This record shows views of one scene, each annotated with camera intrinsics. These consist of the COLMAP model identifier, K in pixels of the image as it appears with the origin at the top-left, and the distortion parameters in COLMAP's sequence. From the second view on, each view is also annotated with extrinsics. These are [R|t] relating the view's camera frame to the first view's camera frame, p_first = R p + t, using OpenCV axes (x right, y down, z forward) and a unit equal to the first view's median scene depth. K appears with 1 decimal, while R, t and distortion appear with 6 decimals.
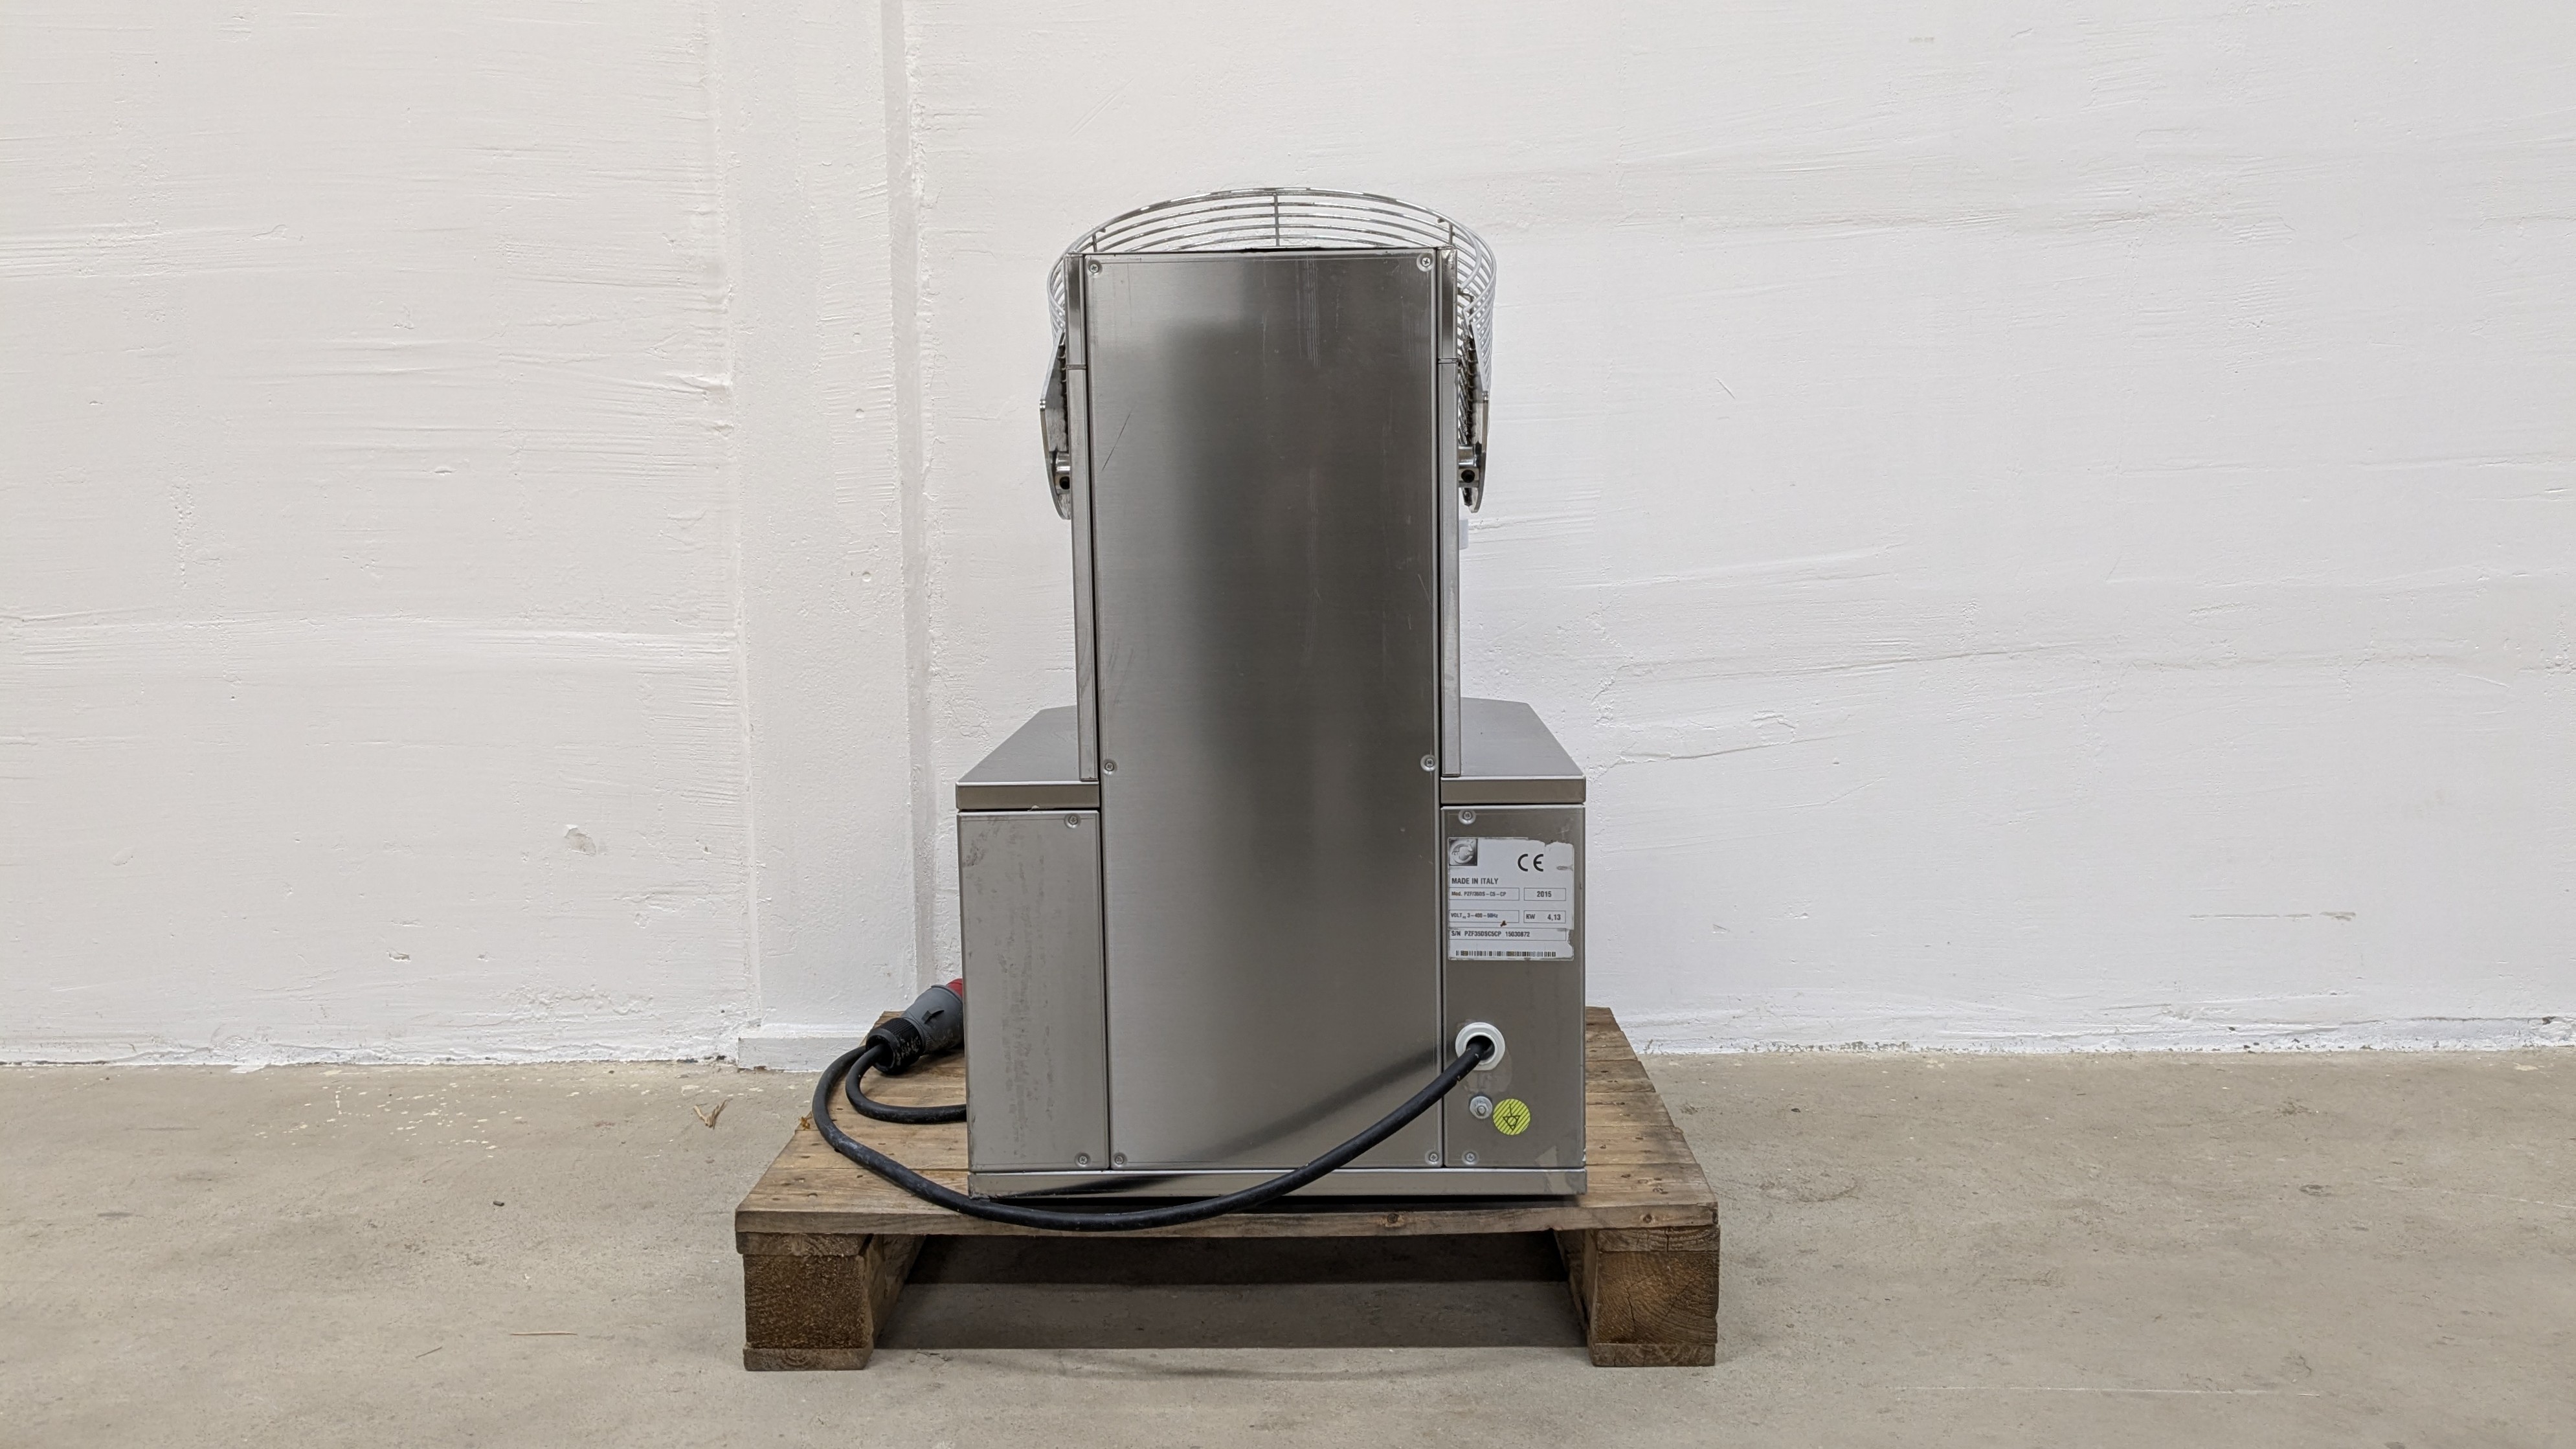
lens RADIAL K [[2038.7, 0, 1298.4], [0, 2038.7, 717.4], [0, 0, 1]] dist [0.033122, -0.058591]
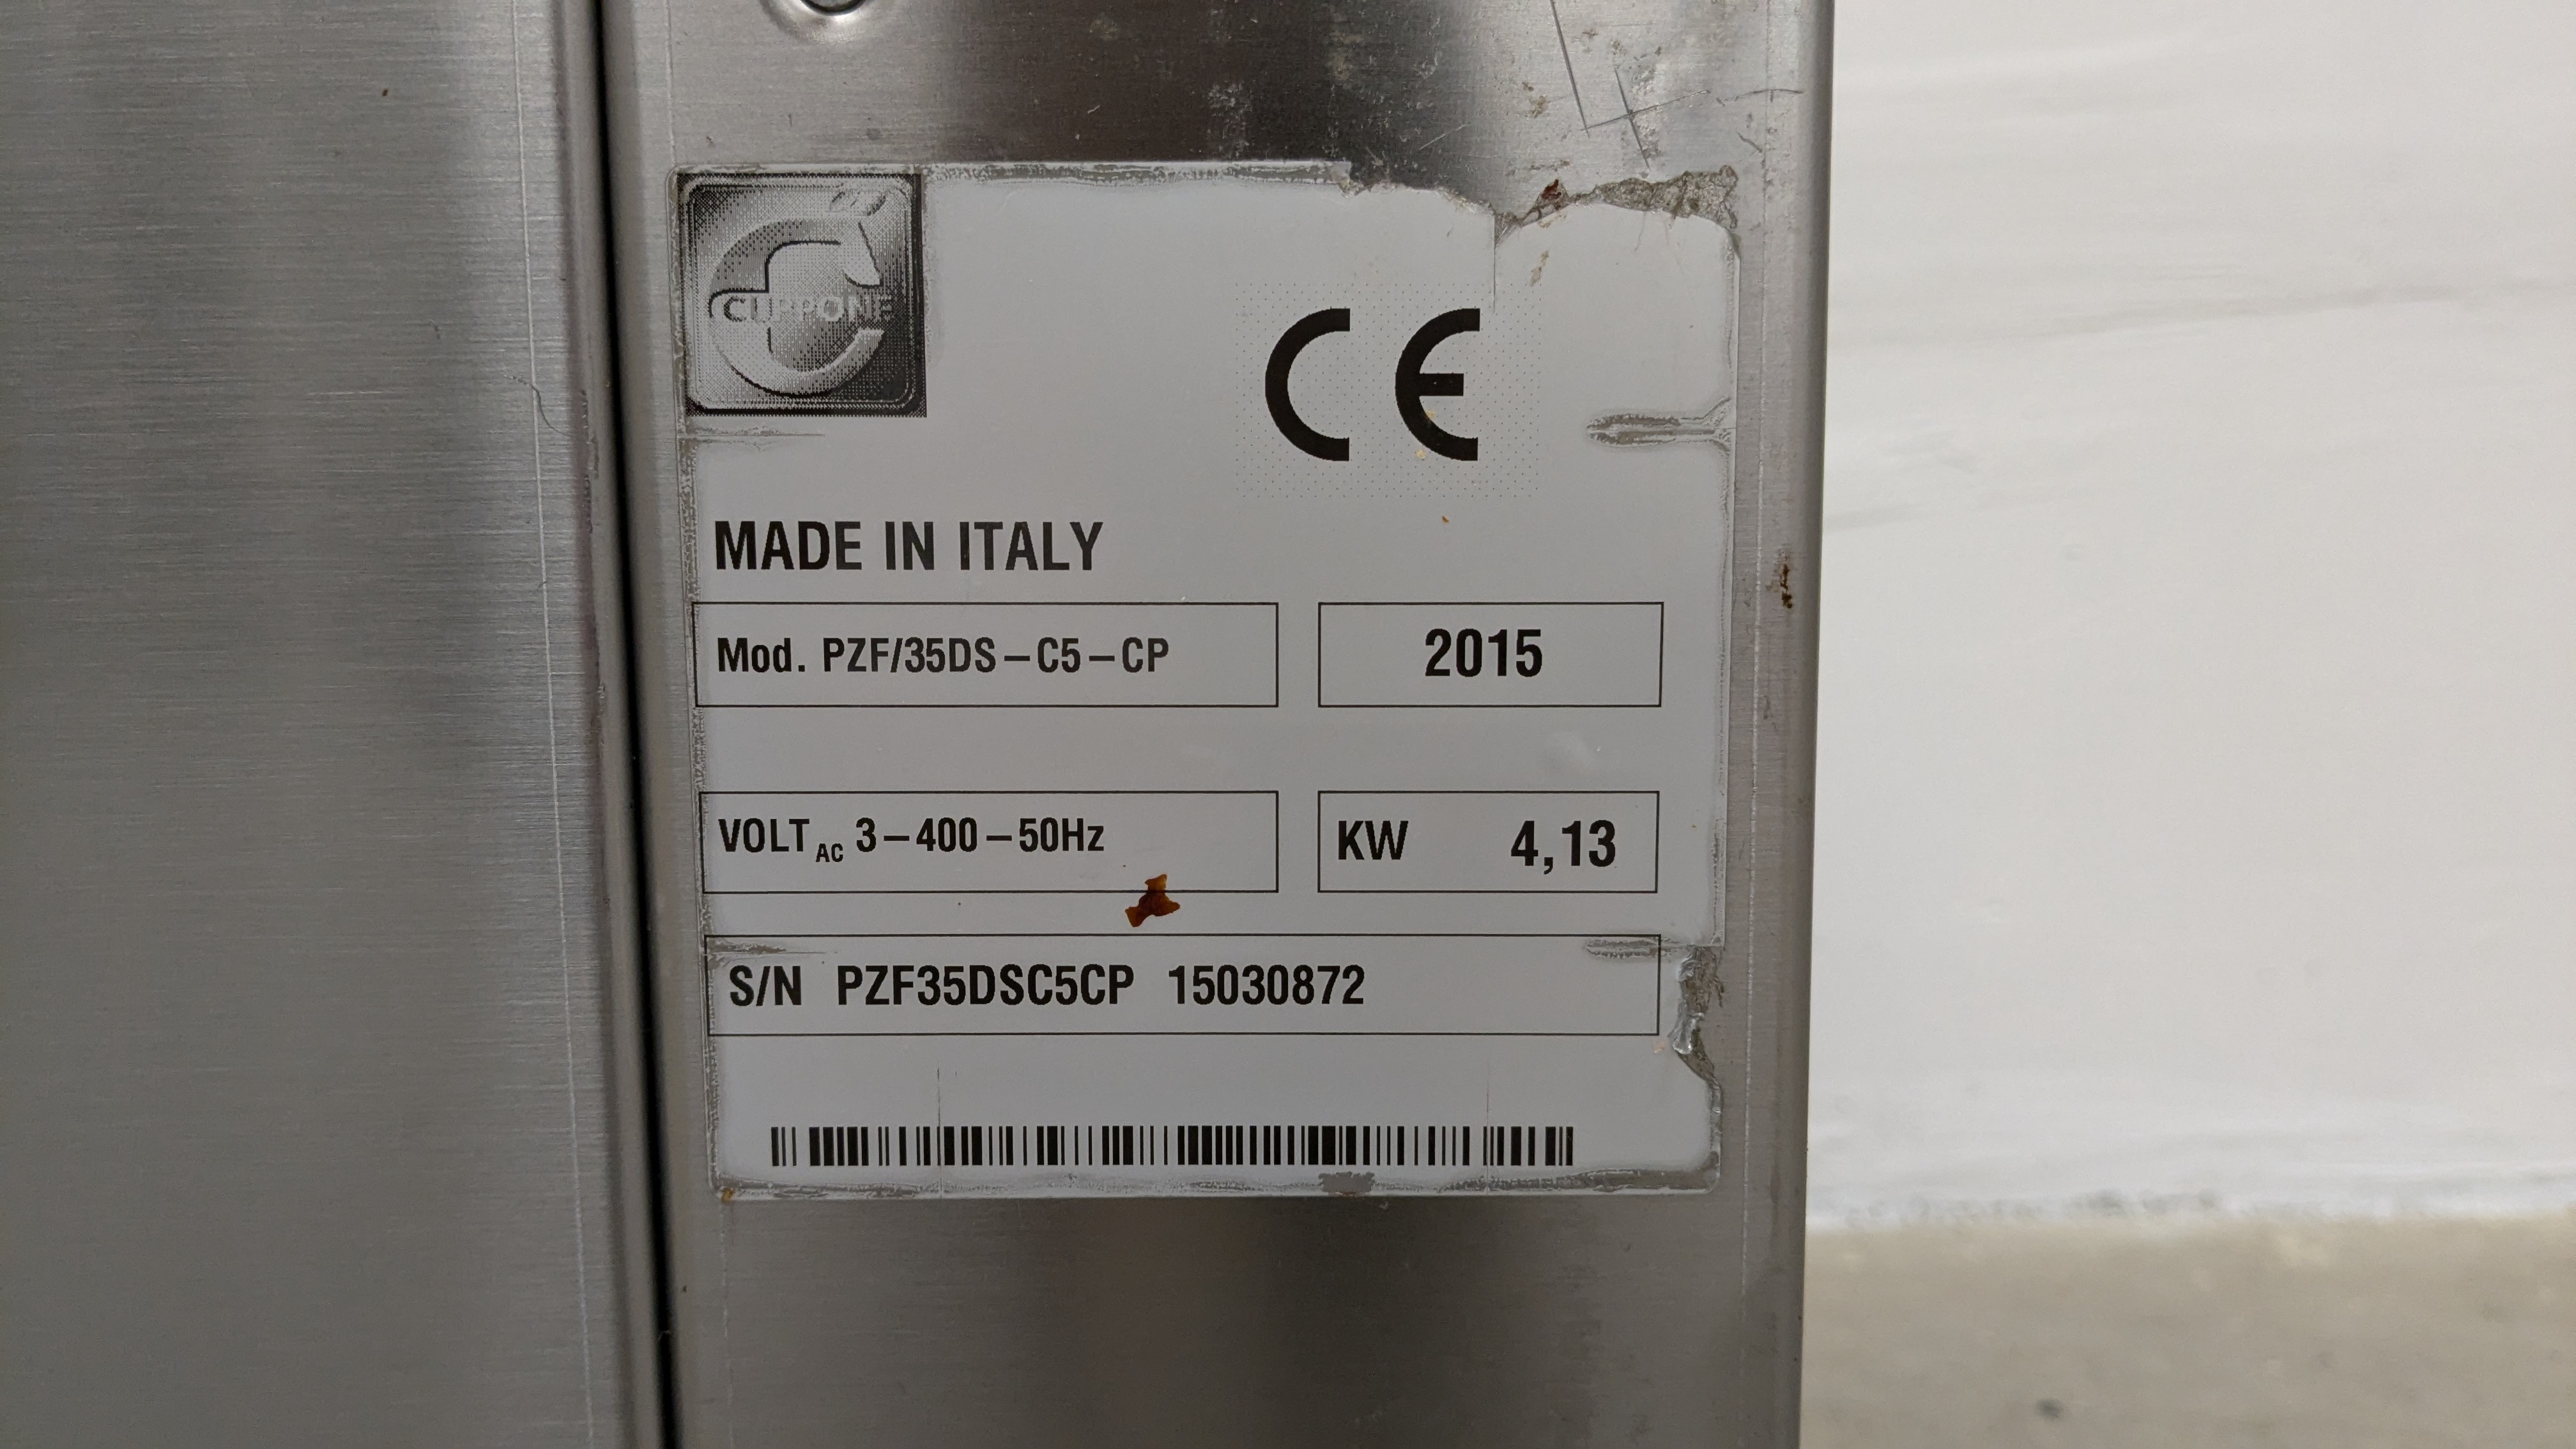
lens RADIAL K [[2038.6, 0, 1298.4], [0, 2038.6, 717.4], [0, 0, 1]] dist [0.033122, -0.058591]
pose [[0.996573, 0.000316, 0.082722, 0.066947], [0.000359, 0.999967, -0.008139, 0.061433], [-0.082722, 0.008141, 0.996539, 0.591987]]
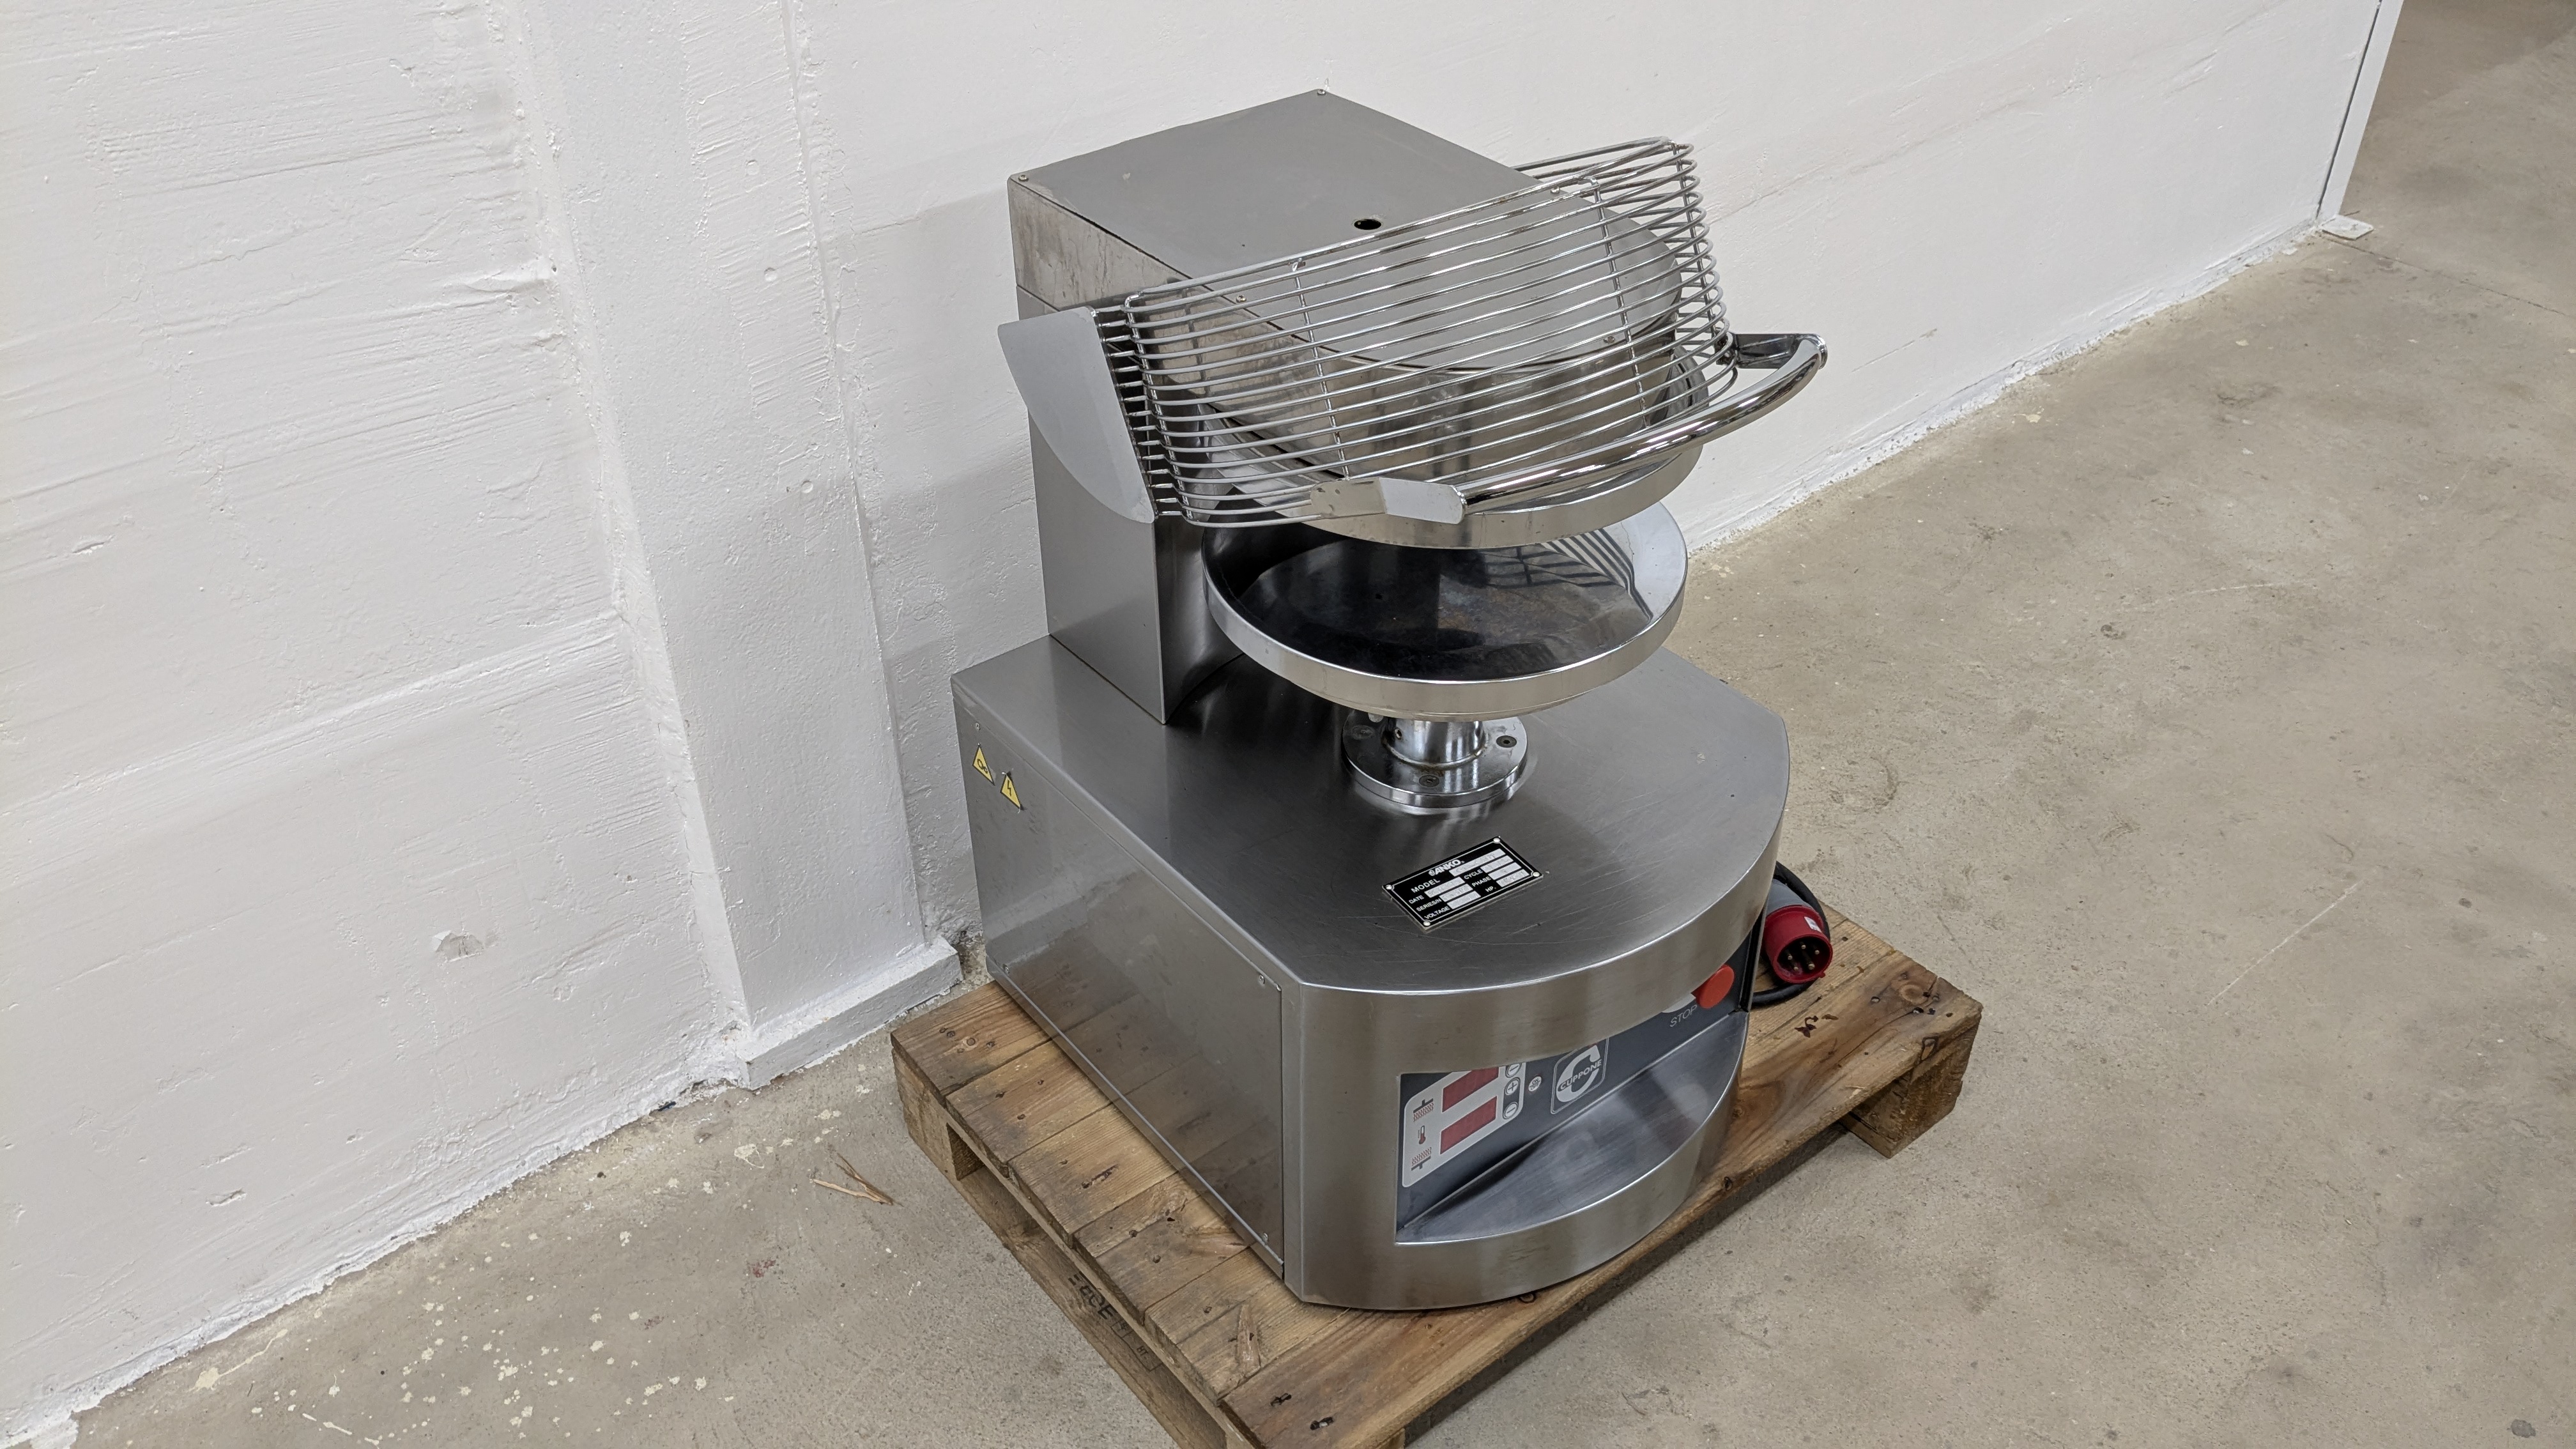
lens RADIAL K [[2028.7, 0, 1282.9], [0, 2028.7, 710.9], [0, 0, 1]] dist [0.004109, 0.000729]
pose [[0.746422, -0.387922, 0.540712, -0.499294], [0.088060, 0.862956, 0.497547, -0.337943], [-0.659620, -0.323765, 0.678290, 0.383189]]
